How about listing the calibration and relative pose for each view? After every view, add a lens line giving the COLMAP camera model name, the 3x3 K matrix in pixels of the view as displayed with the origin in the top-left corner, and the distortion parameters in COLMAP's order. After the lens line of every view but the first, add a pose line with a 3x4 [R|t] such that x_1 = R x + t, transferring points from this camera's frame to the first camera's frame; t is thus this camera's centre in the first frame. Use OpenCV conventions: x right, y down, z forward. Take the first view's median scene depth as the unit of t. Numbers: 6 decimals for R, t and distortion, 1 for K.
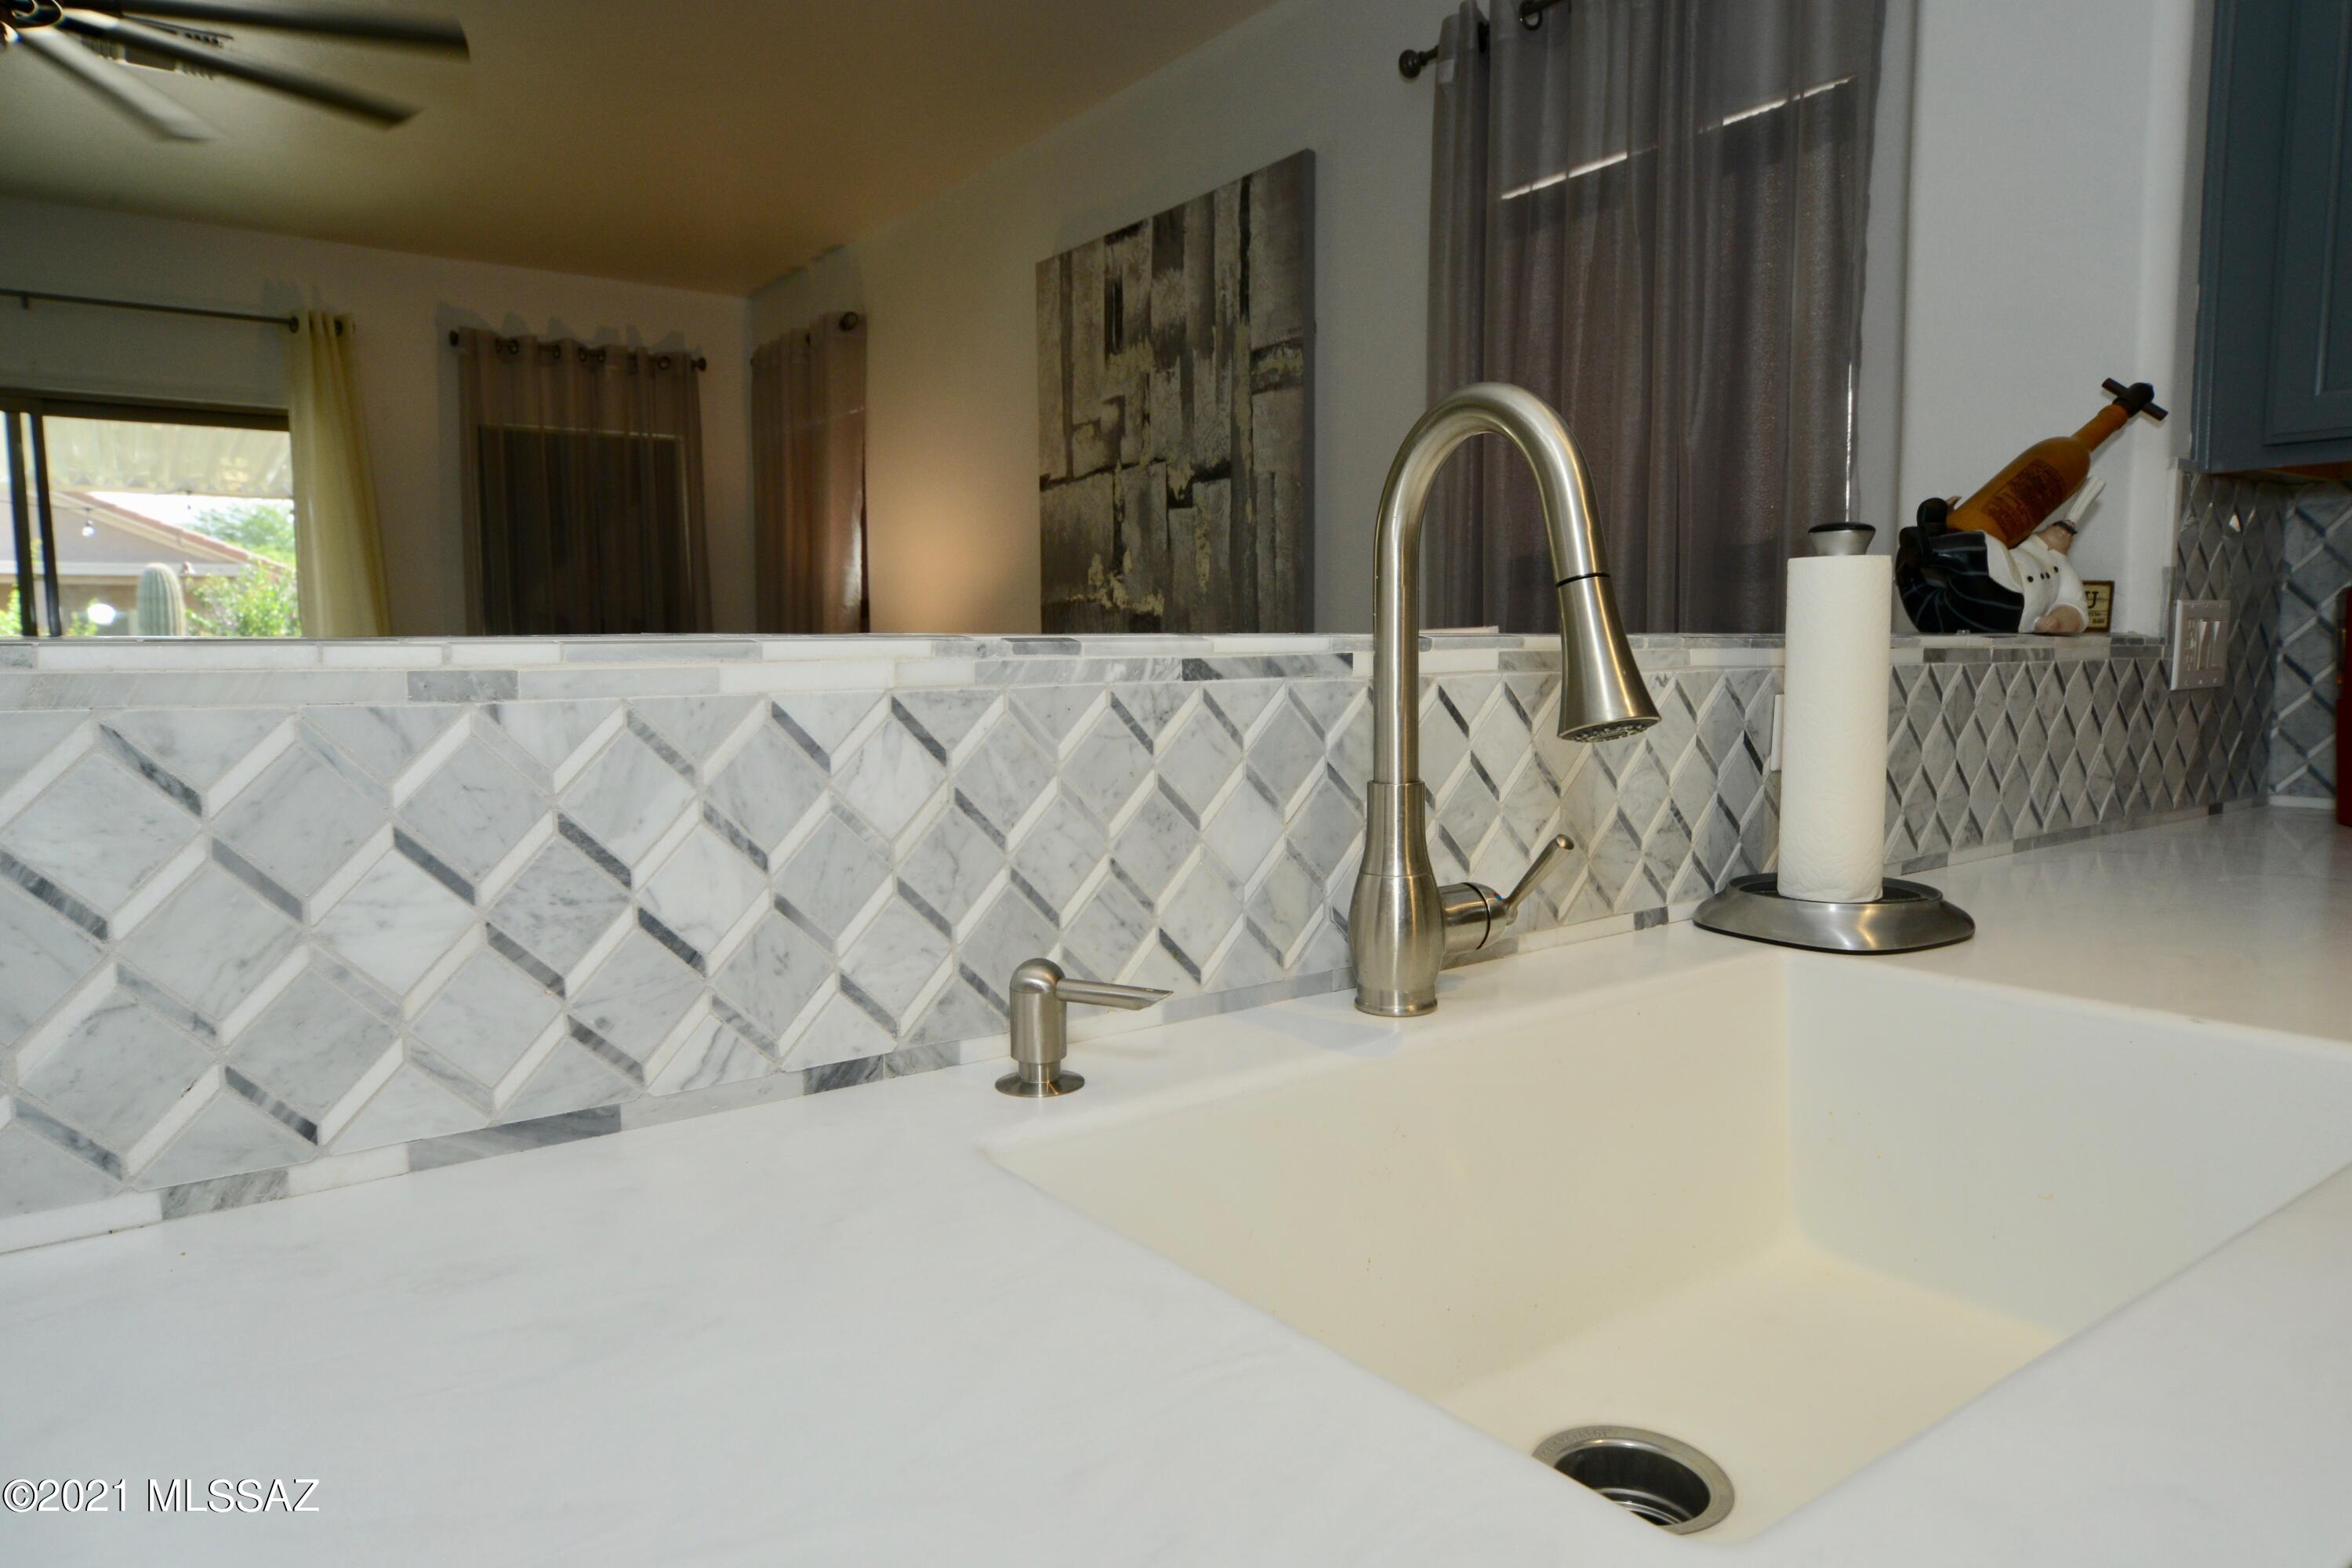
lens RADIAL K [[1454.5, 0, 1179.2], [0, 1454.5, 775.7], [0, 0, 1]] dist [0.000552, 0.005825]
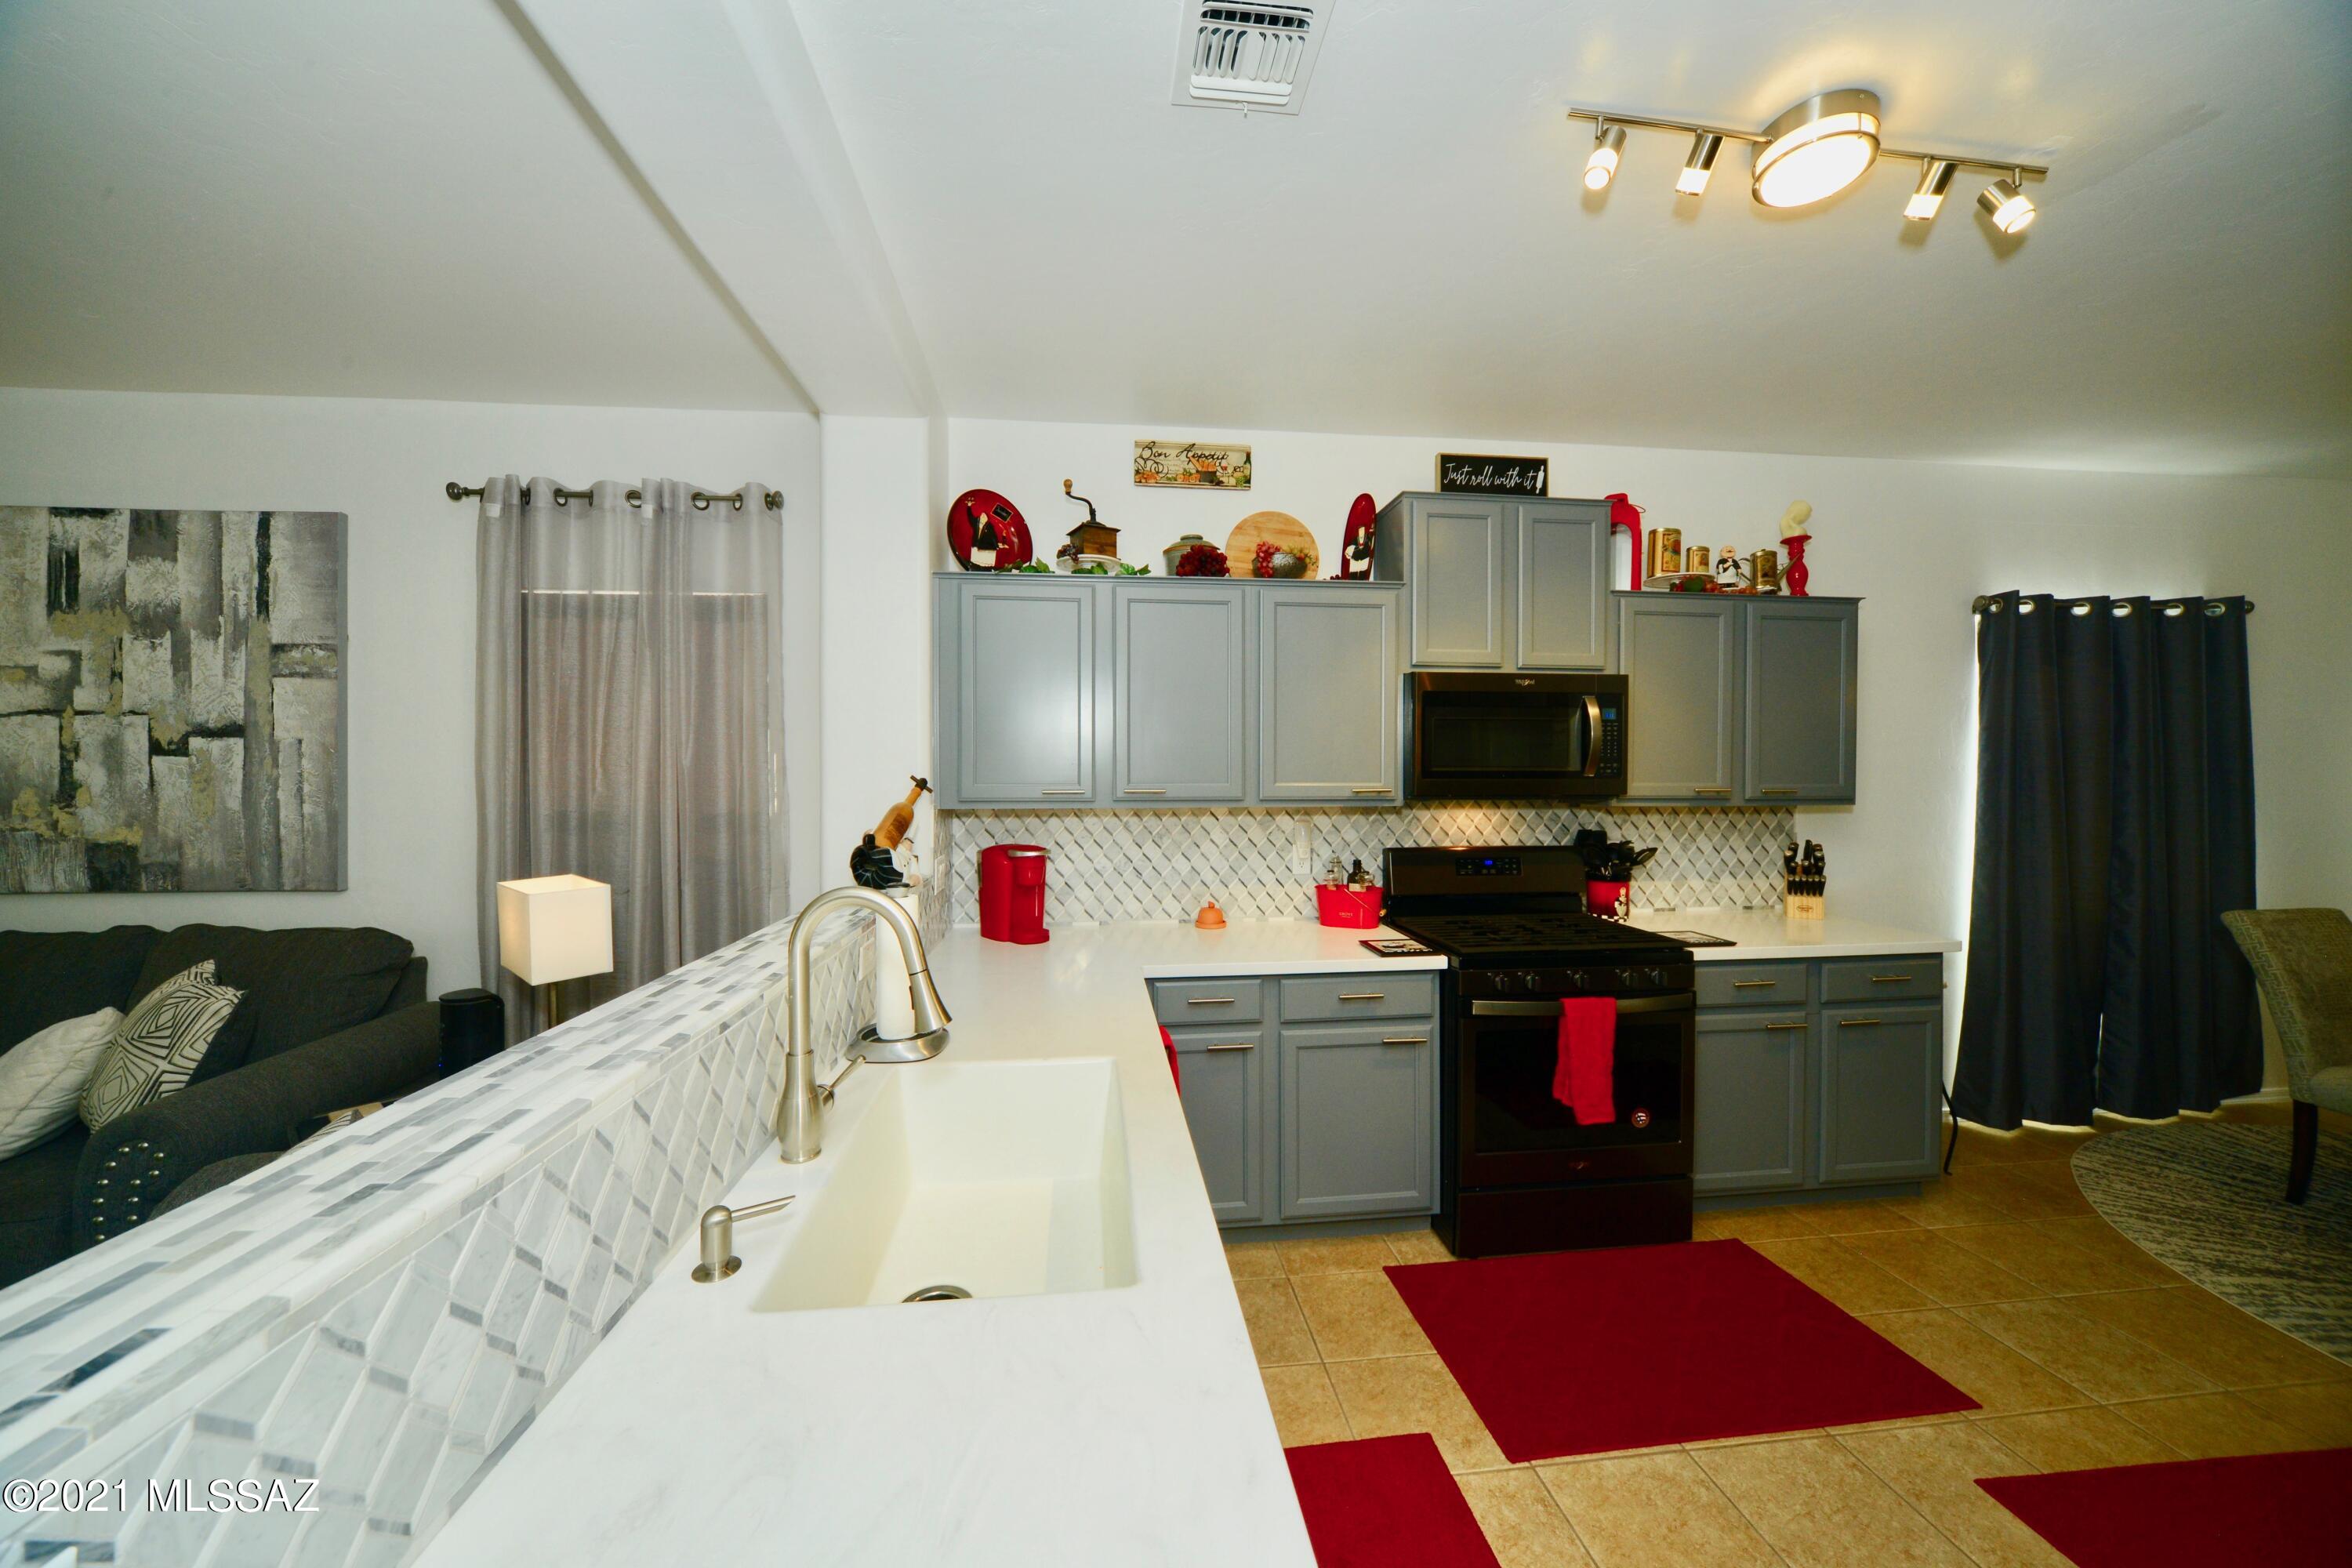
lens RADIAL K [[810.2, 0, 1166.7], [0, 810.2, 779.2], [0, 0, 1]] dist [-0.013050, 0.000799]
pose [[0.502298, 0.004656, 0.864682, -0.158778], [0.072145, 0.996273, -0.047273, -0.077917], [-0.861680, 0.086127, 0.500090, -0.032646]]
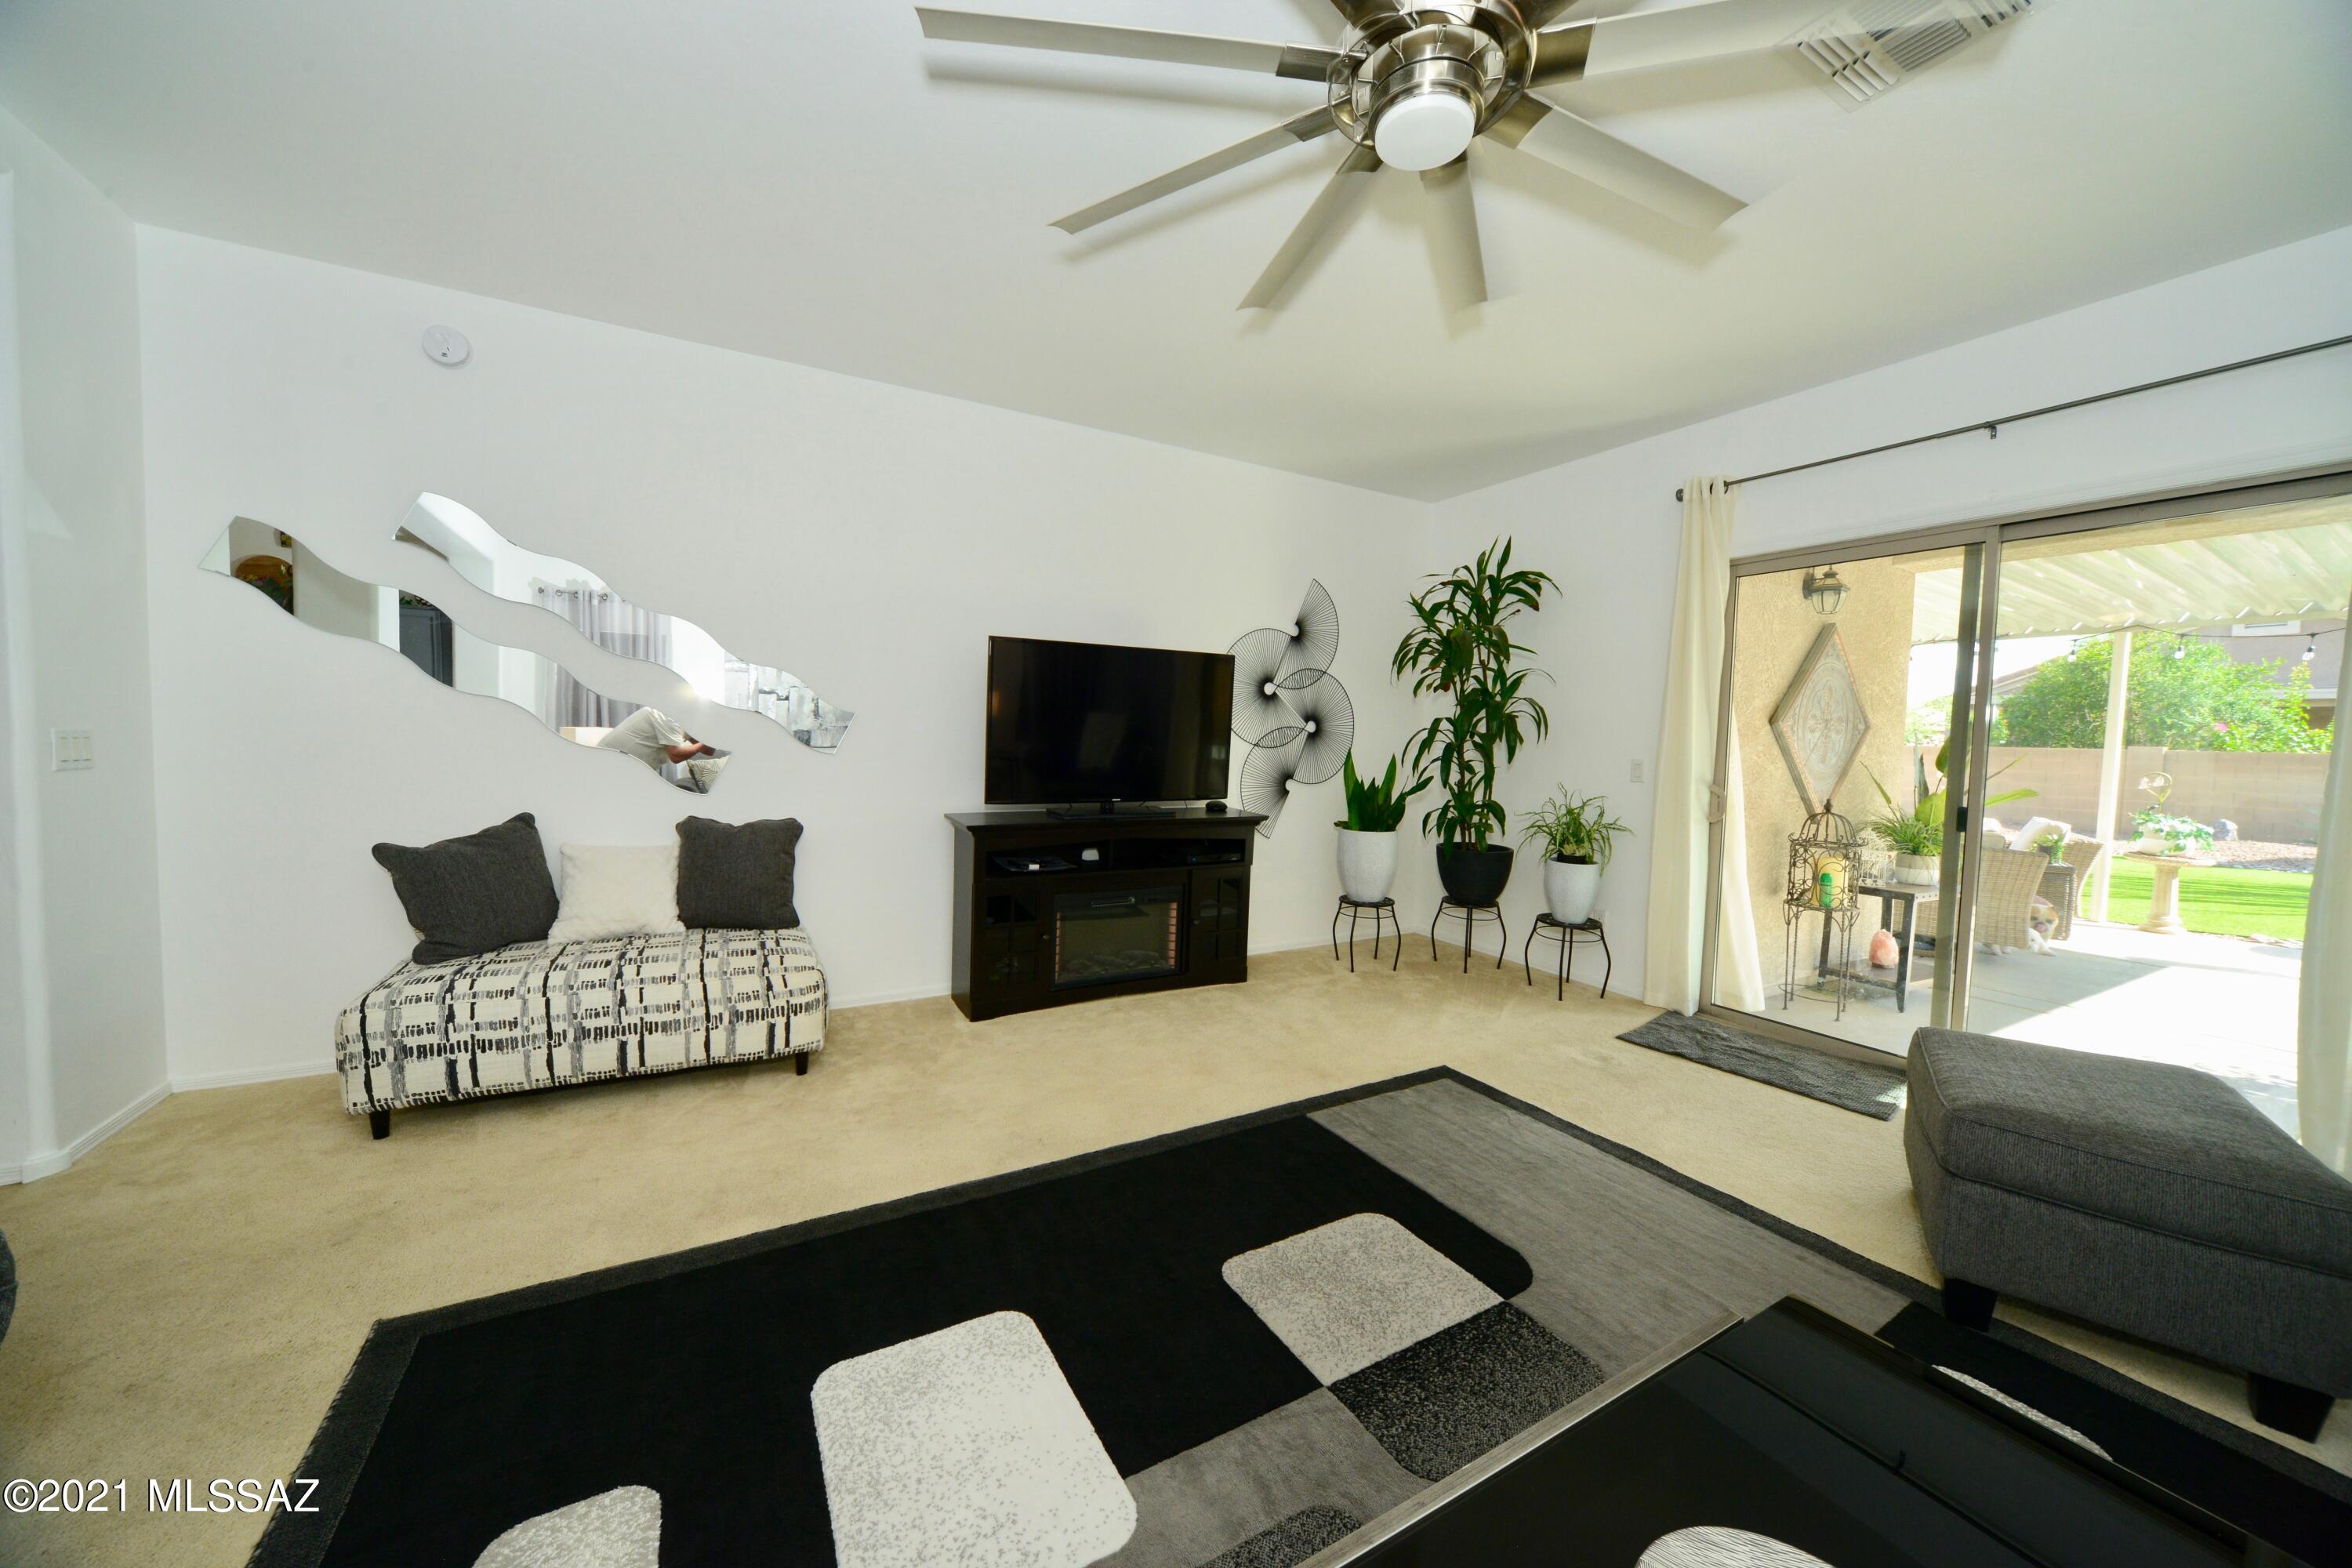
lens RADIAL K [[810.2, 0, 1165.0], [0, 810.2, 784.9], [0, 0, 1]] dist [-0.013050, 0.000799]
pose [[-0.123082, 0.066765, -0.990148, -0.209906], [-0.107780, 0.990933, 0.080216, -0.086618], [0.986526, 0.116591, -0.114770, 0.698997]]
